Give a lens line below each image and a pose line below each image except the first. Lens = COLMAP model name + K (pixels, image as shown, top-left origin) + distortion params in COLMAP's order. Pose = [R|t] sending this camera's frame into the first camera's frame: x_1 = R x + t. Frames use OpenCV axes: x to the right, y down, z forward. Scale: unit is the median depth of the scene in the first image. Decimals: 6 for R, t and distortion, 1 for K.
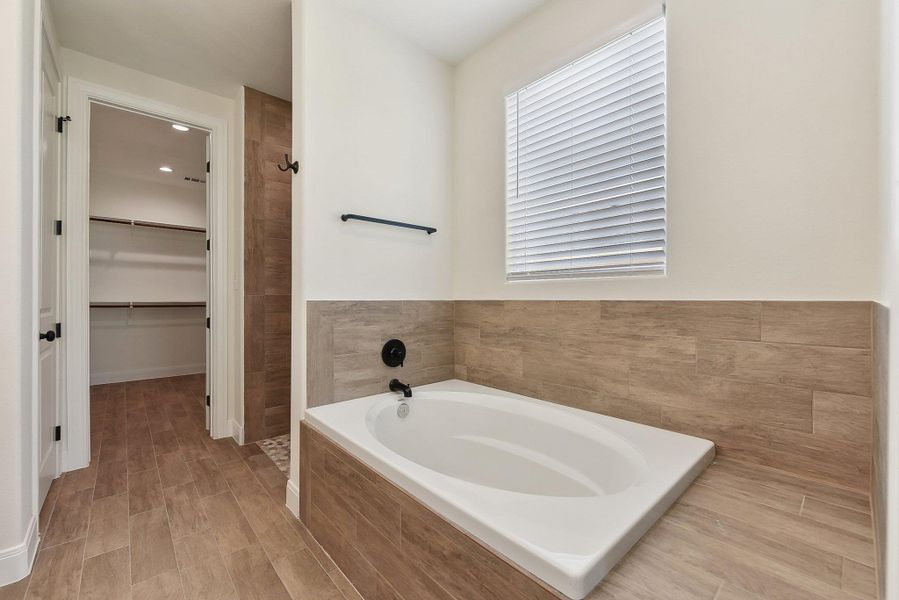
lens RADIAL K [[366.2, 0, 448.0], [0, 366.2, 297.4], [0, 0, 1]] dist [-0.002821, -0.001595]
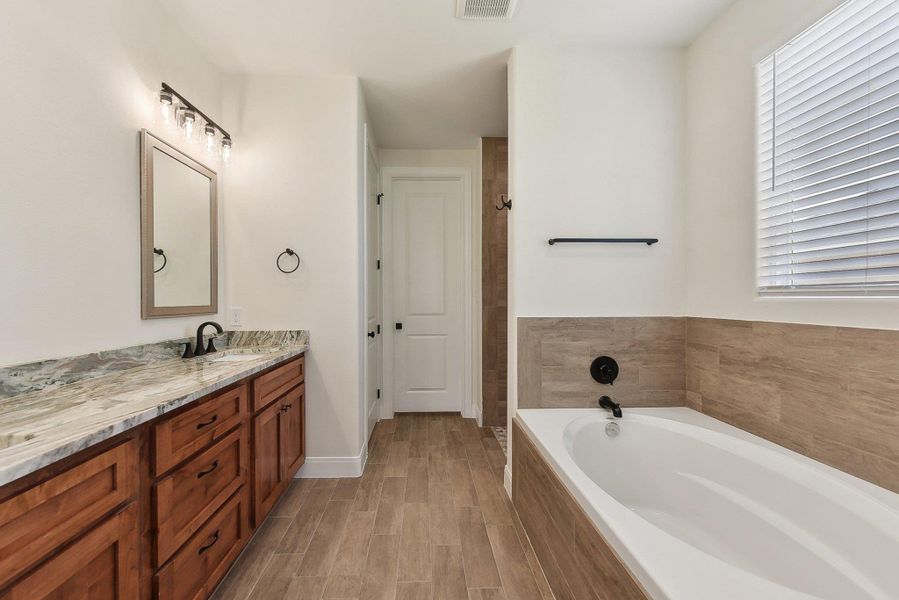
lens RADIAL K [[358.2, 0, 432.7], [0, 358.2, 300.5], [0, 0, 1]] dist [0.002683, -0.000745]
pose [[0.766467, 0.000632, -0.642283, 0.128050], [0.002897, 0.999986, 0.004440, -0.045356], [0.642277, -0.005264, 0.766455, -0.051649]]
